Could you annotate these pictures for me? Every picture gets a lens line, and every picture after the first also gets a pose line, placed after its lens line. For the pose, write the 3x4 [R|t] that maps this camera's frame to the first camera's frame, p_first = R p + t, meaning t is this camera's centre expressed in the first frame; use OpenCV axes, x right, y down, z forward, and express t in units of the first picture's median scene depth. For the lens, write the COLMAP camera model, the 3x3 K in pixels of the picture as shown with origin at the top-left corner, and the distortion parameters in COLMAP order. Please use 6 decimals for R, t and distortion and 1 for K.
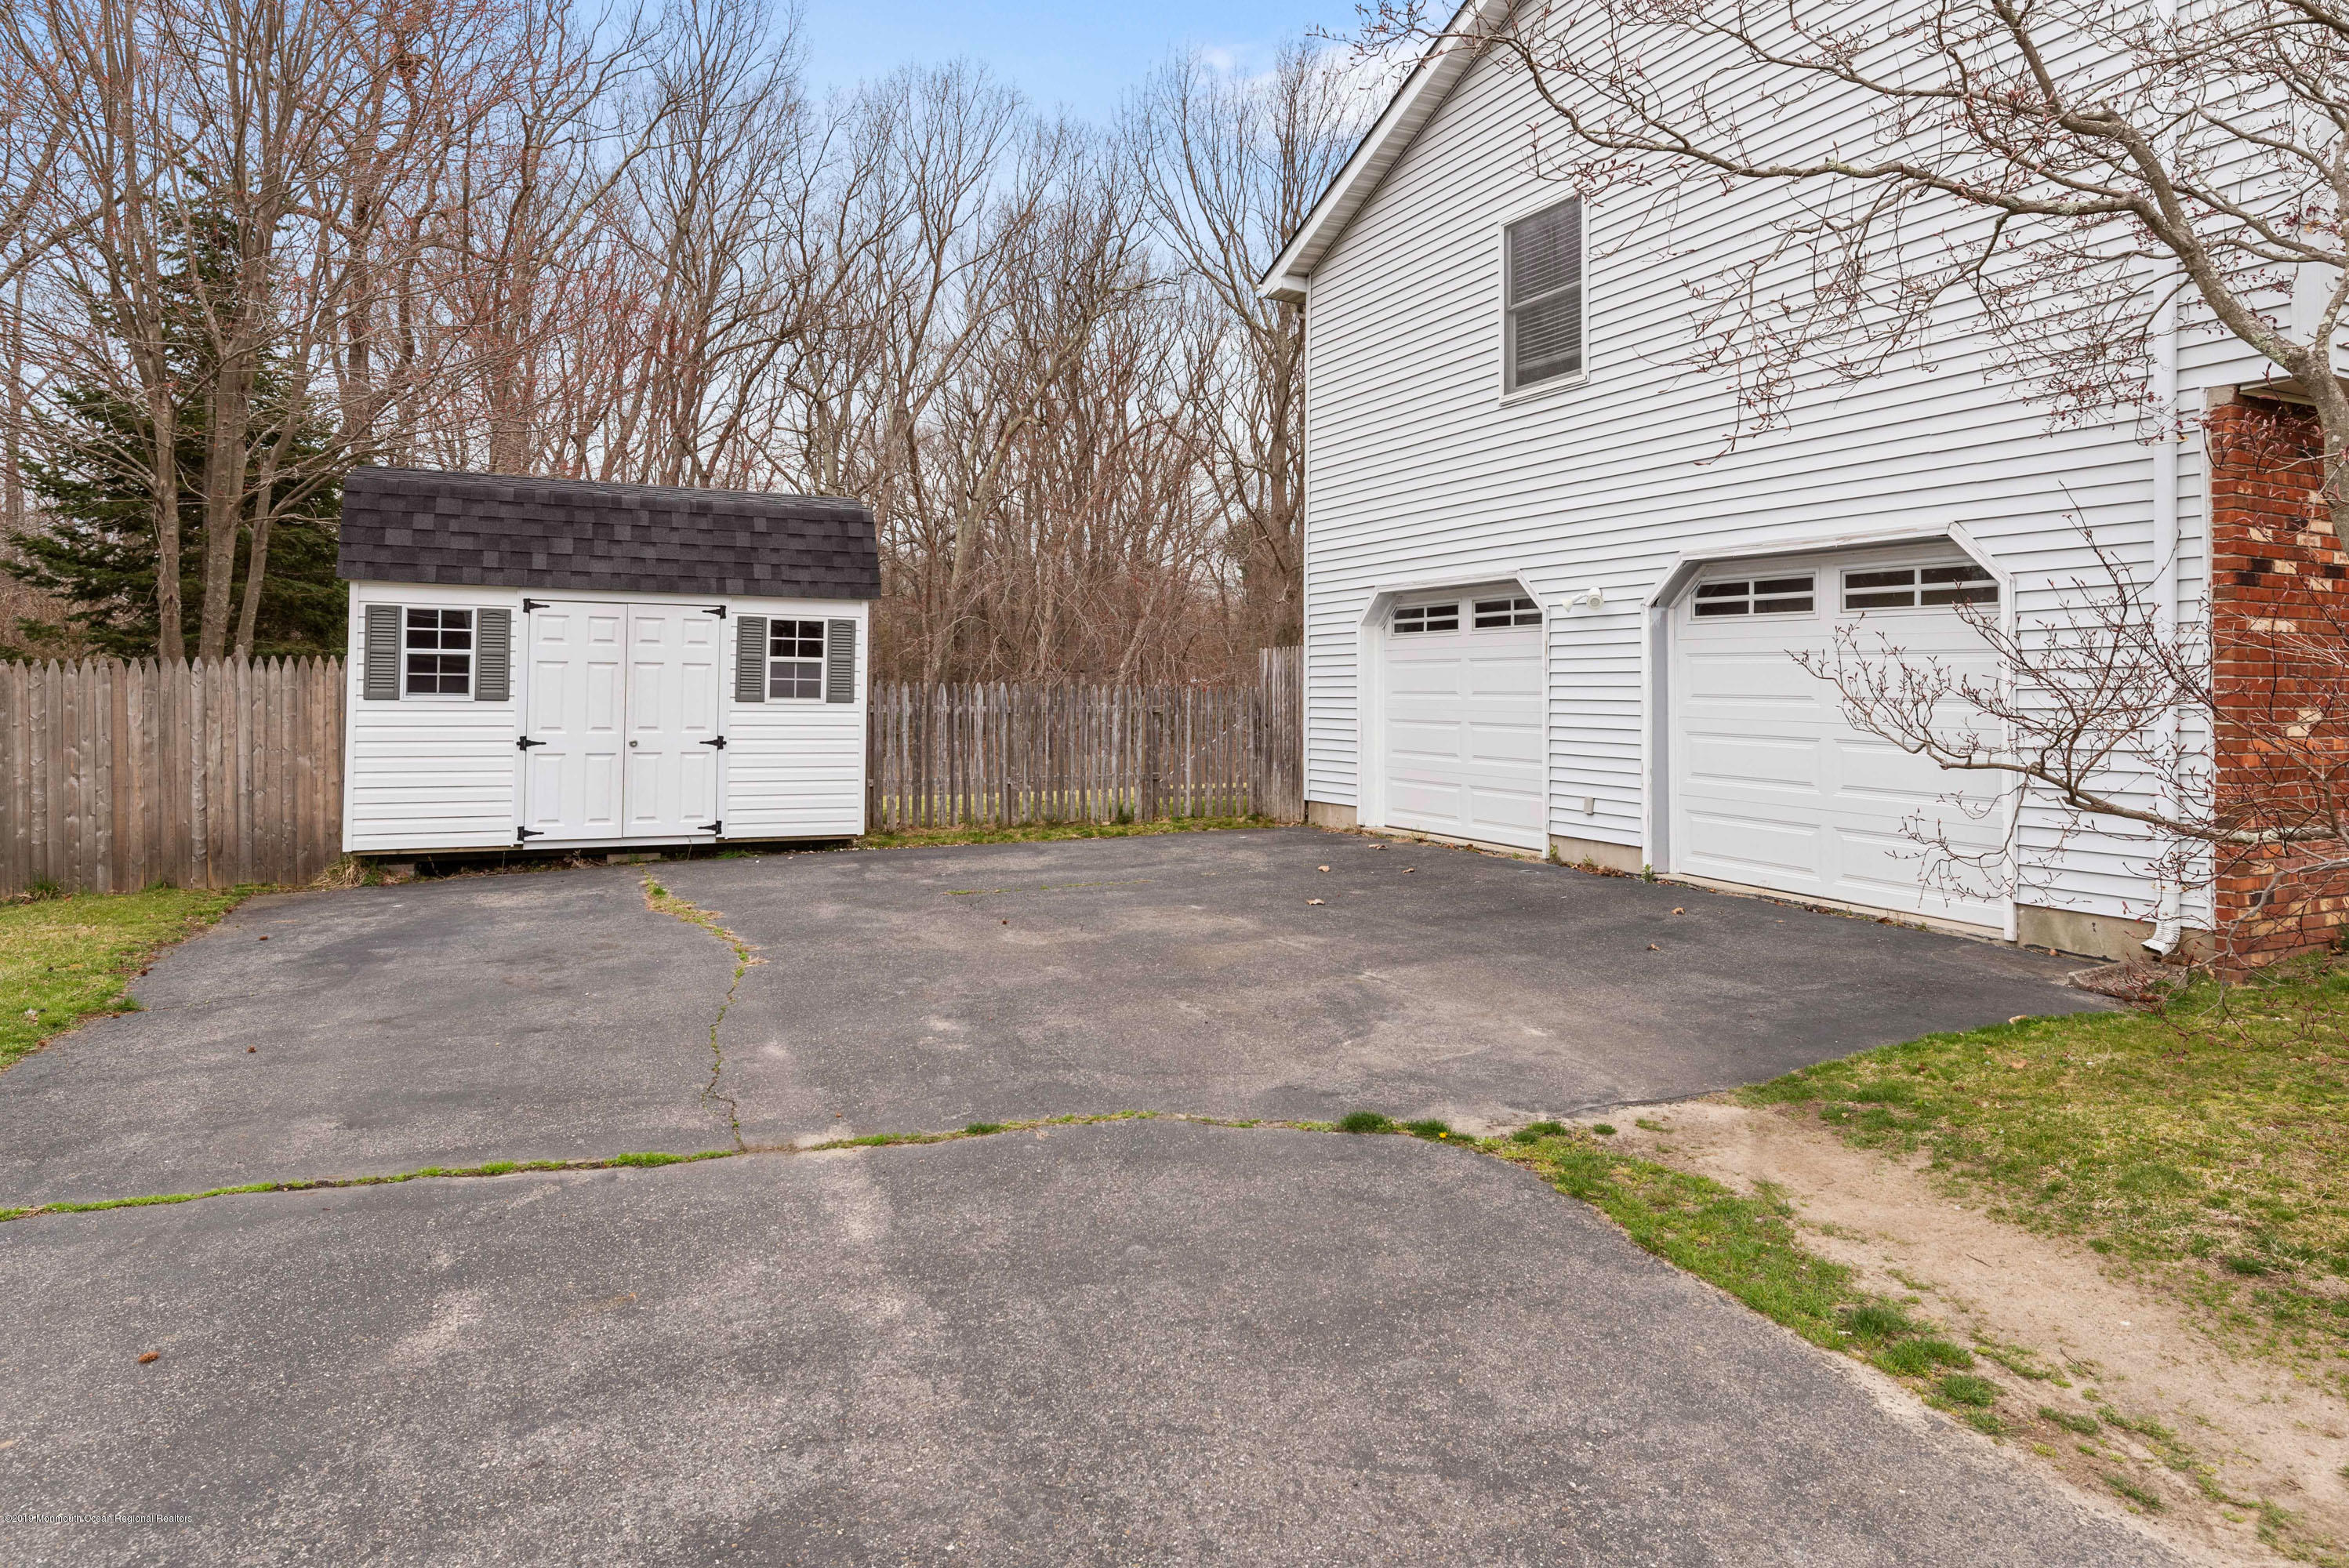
lens RADIAL K [[1327.5, 0, 1151.5], [0, 1327.5, 664.7], [0, 0, 1]] dist [0.002658, 0.000215]
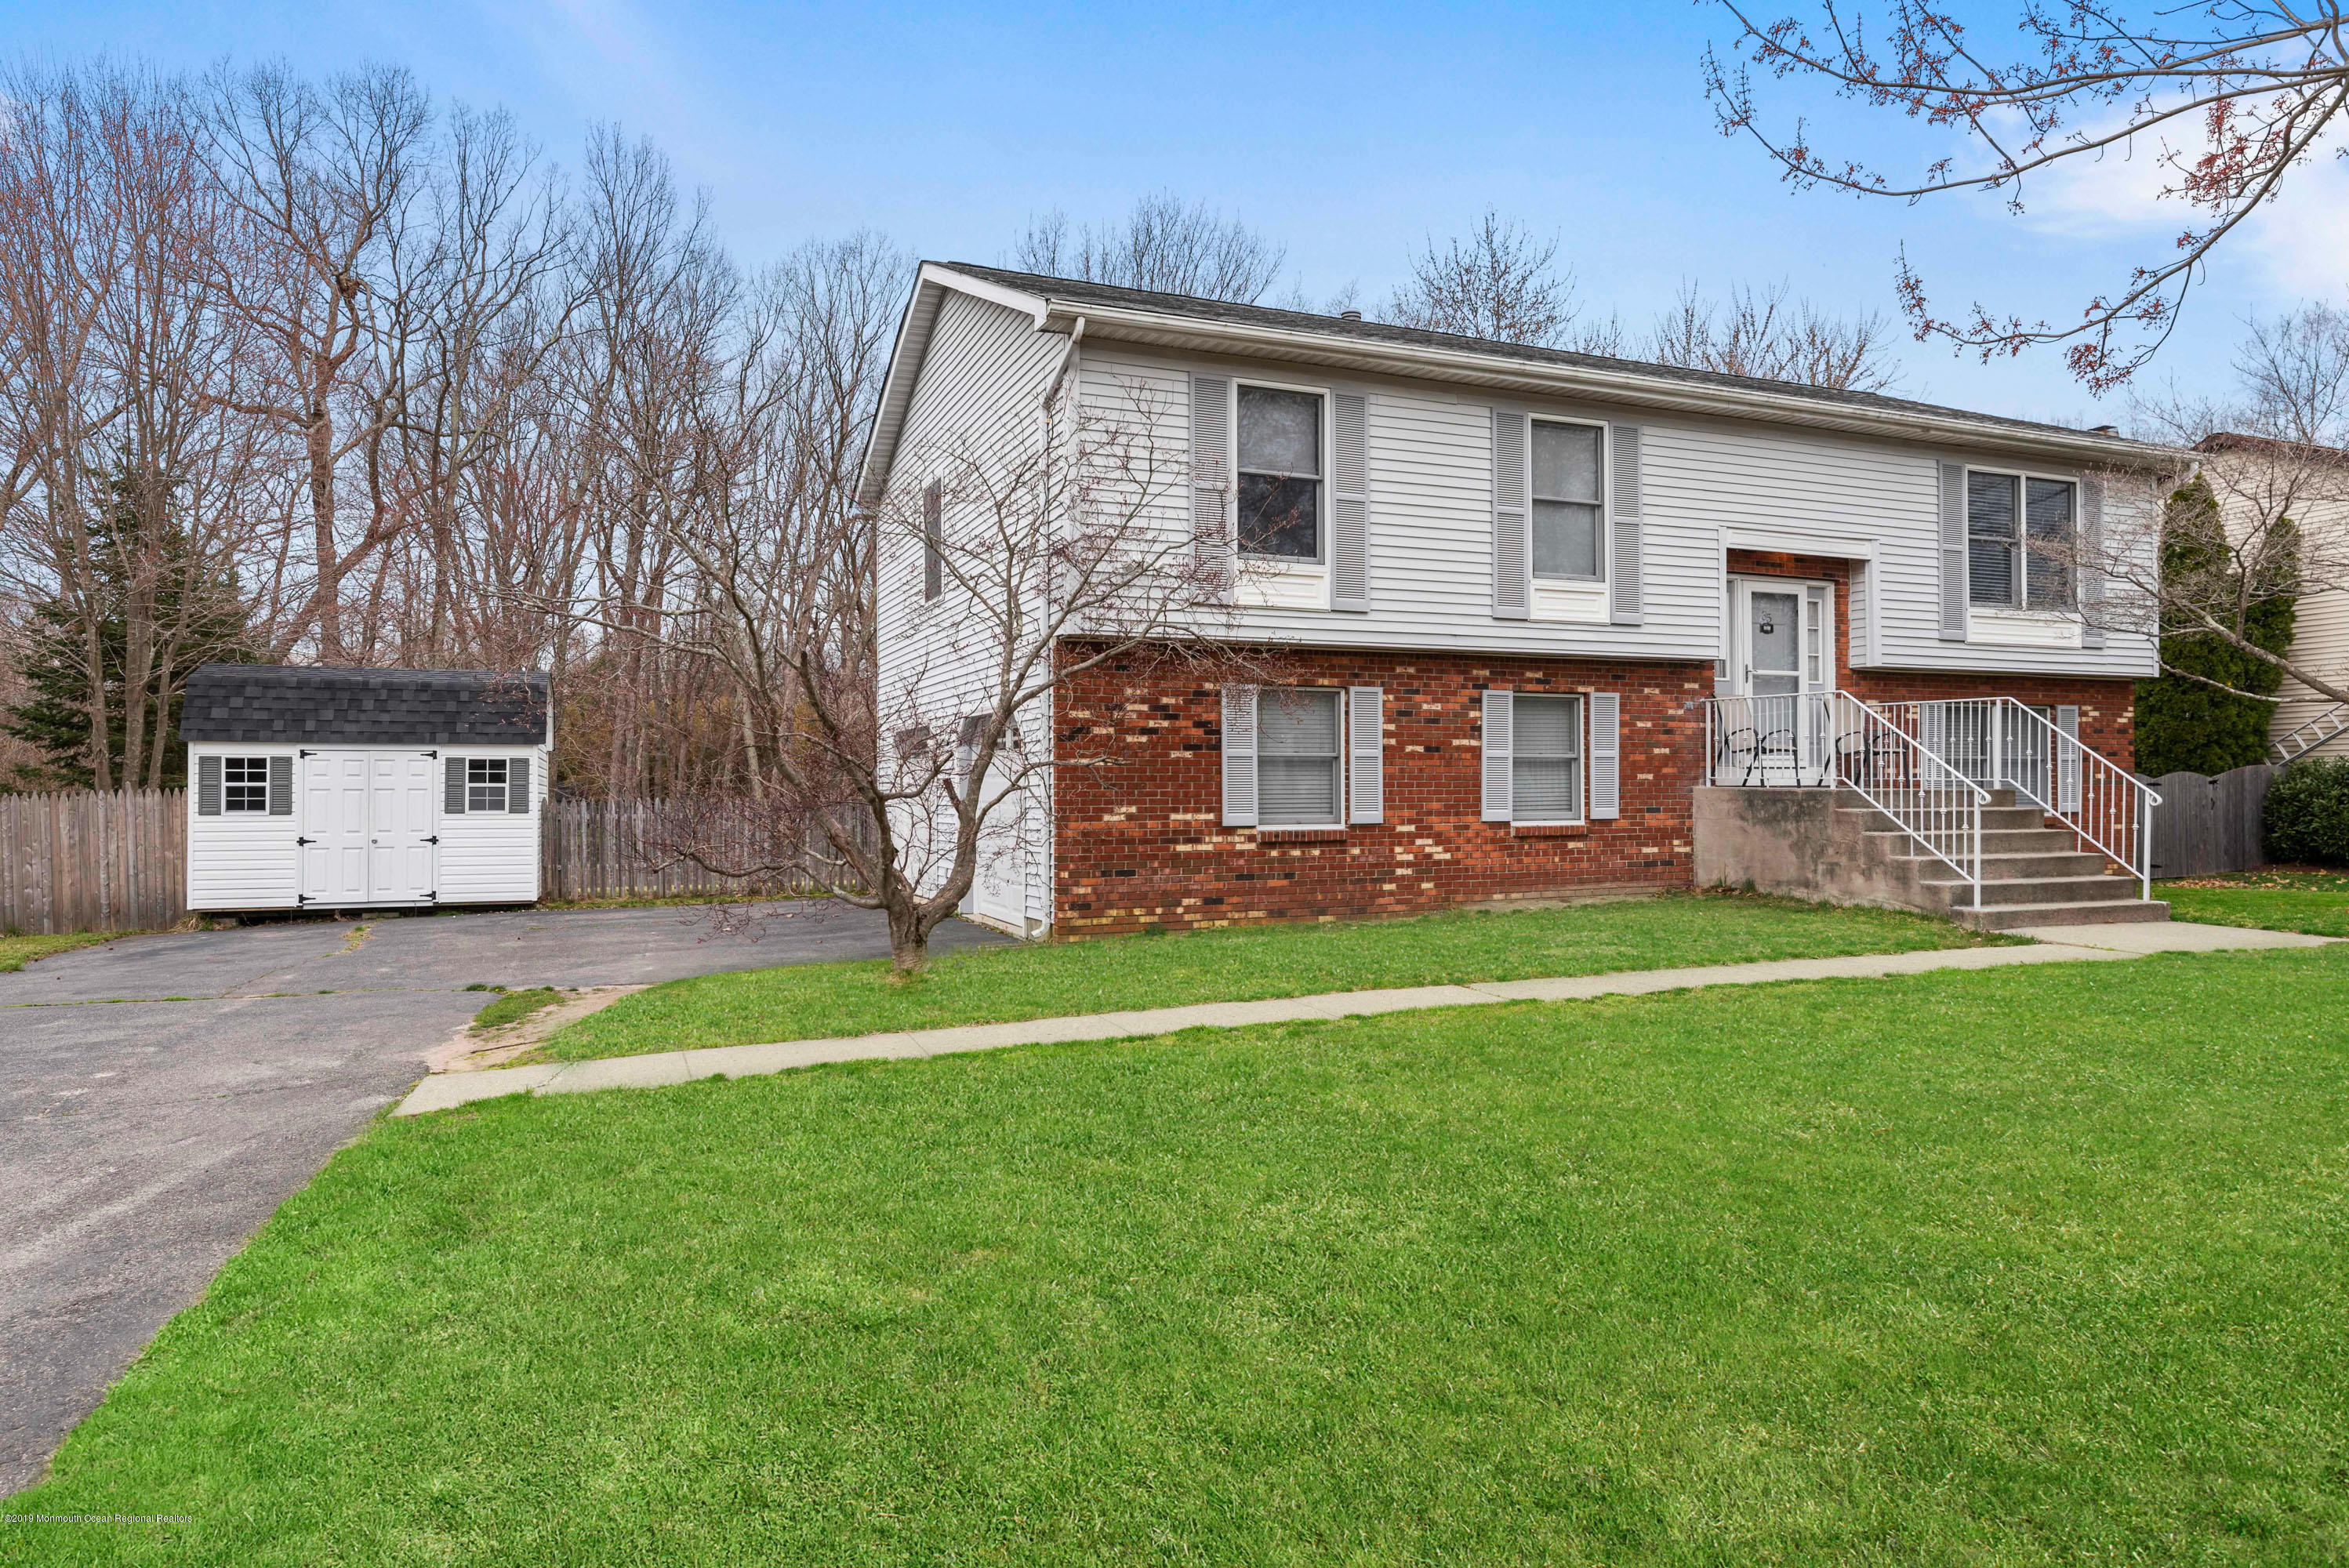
lens RADIAL K [[1402.7, 0, 1165.9], [0, 1402.7, 787.5], [0, 0, 1]] dist [-0.003613, 0.000110]
pose [[0.998268, -0.014365, -0.057045, 0.644006], [0.015165, 0.999792, 0.013611, -0.011777], [0.056837, -0.014452, 0.998279, -0.598039]]
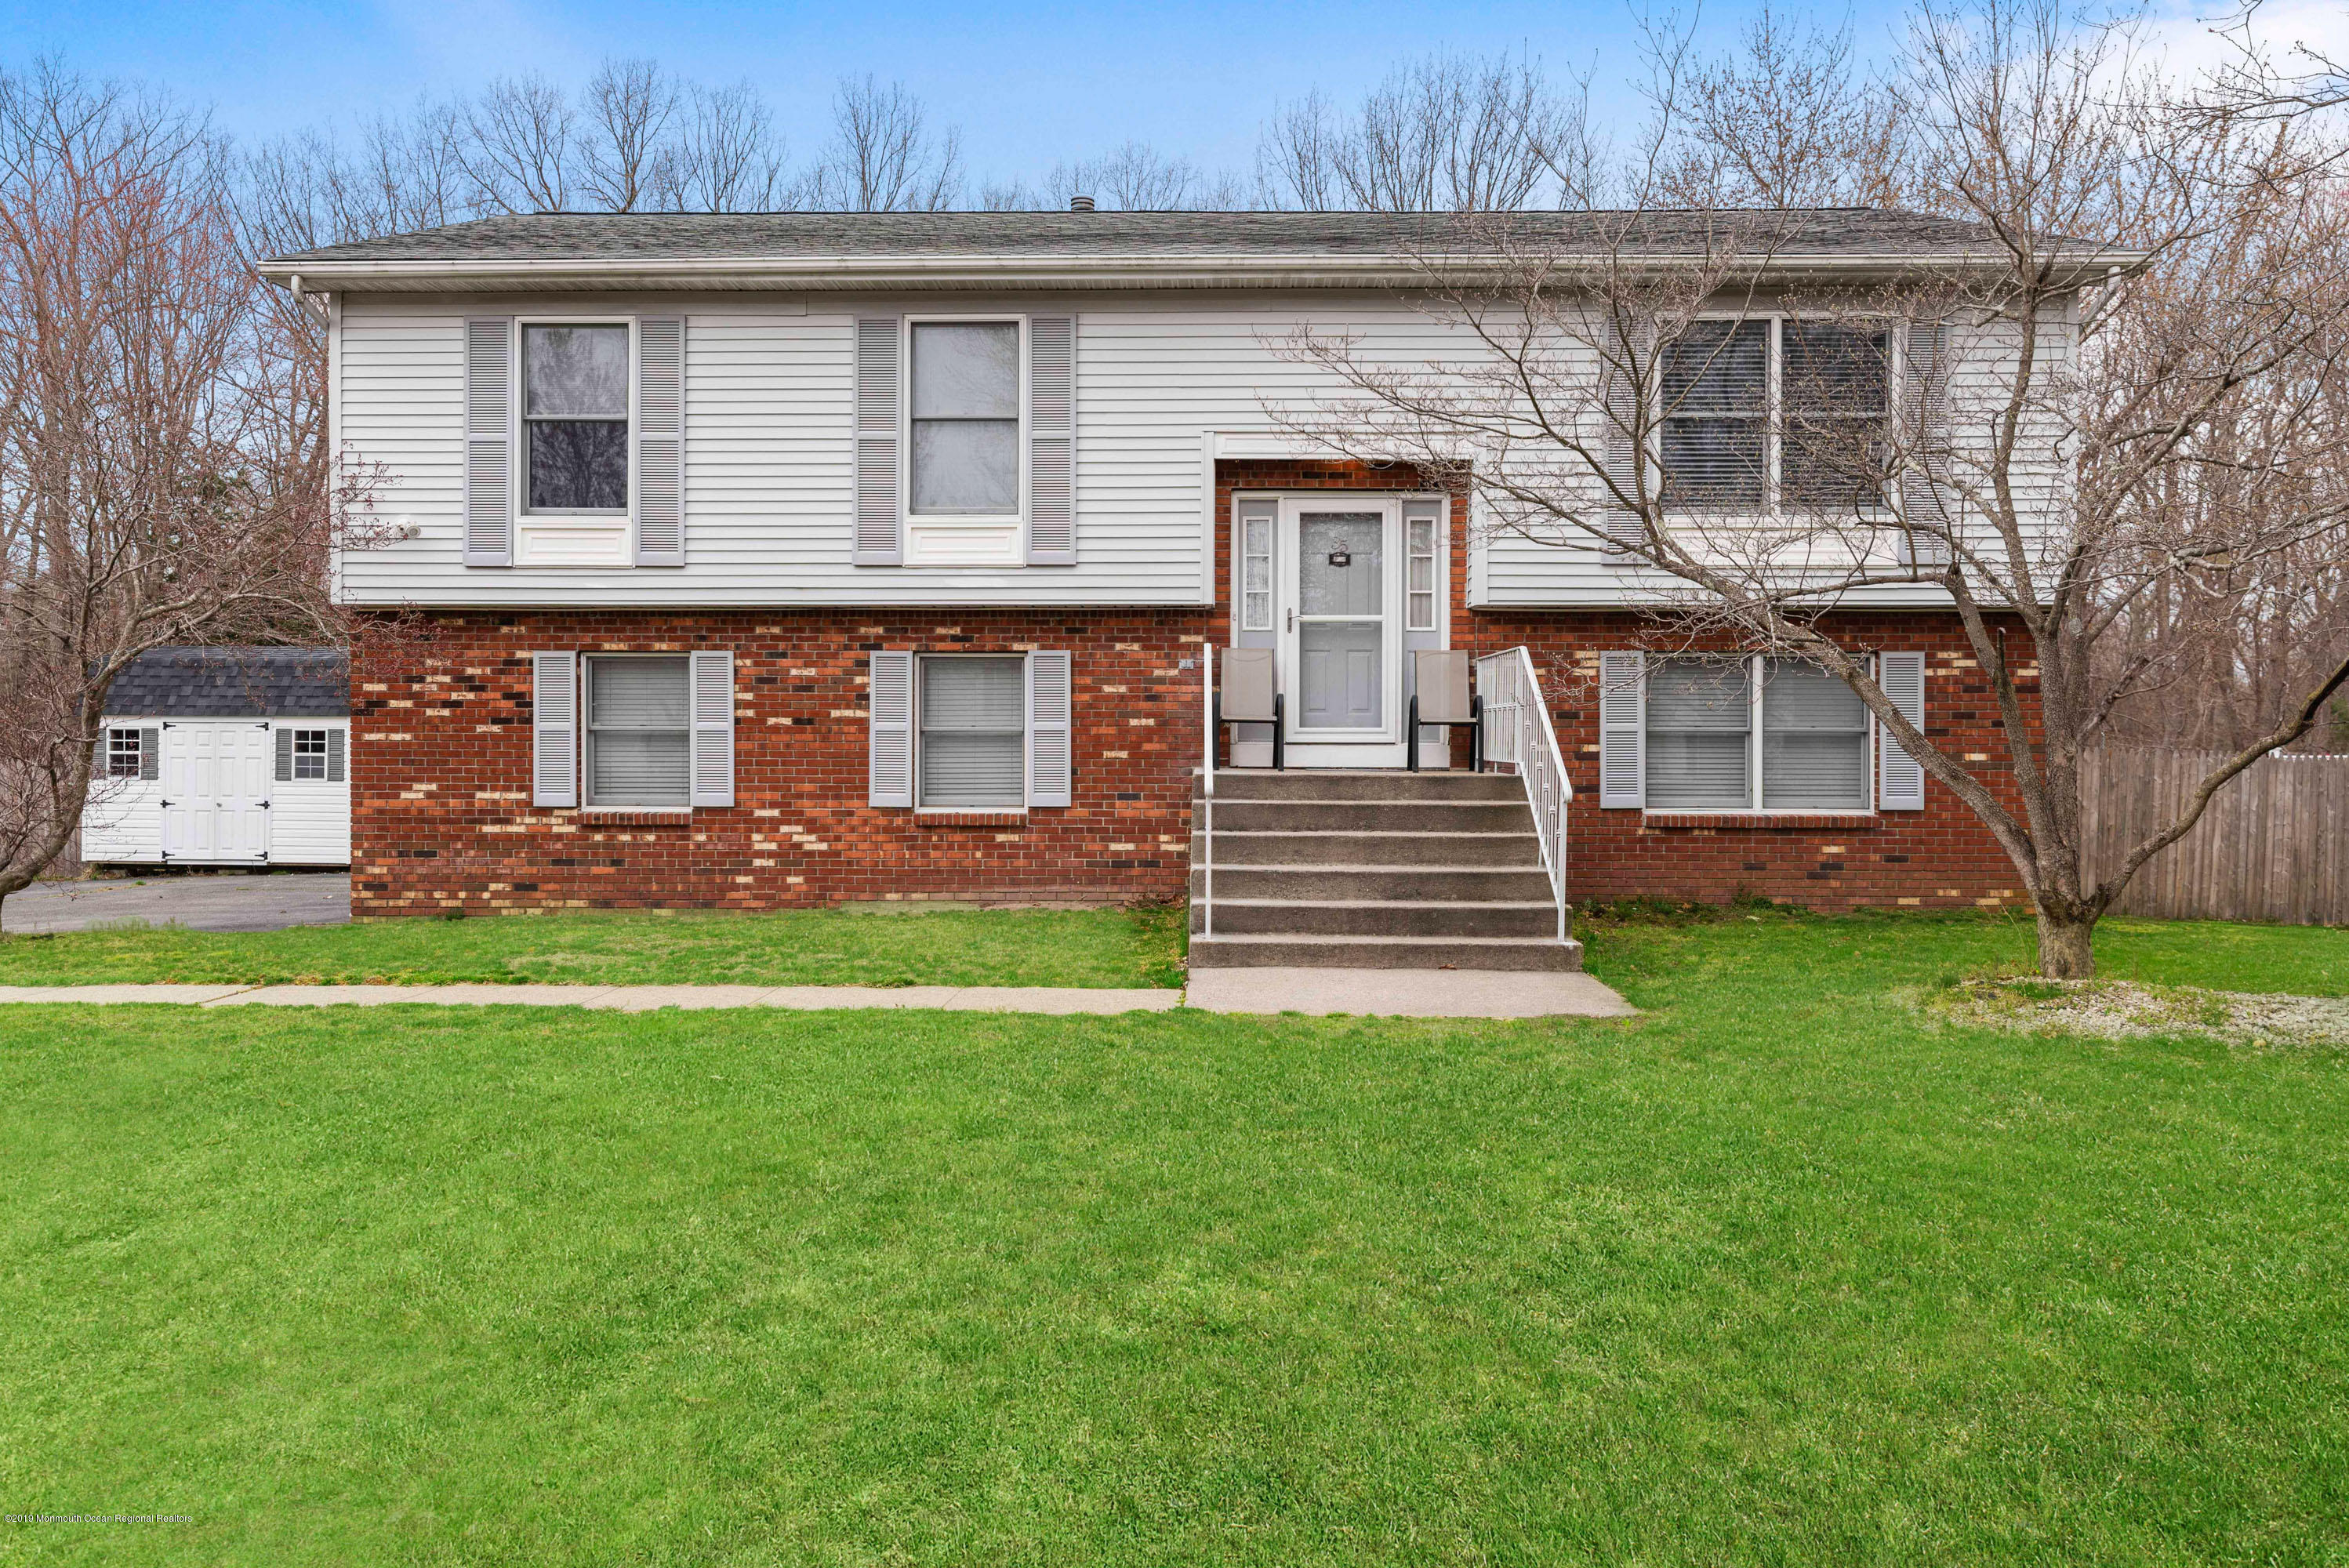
lens RADIAL K [[1586.1, 0, 1158.0], [0, 1586.1, 791.2], [0, 0, 1]] dist [-0.002598, 0.001435]
pose [[0.892230, 0.002365, -0.451576, 1.650788], [0.012863, 0.999447, 0.030649, -0.005380], [0.451398, -0.033155, 0.891706, -0.282367]]
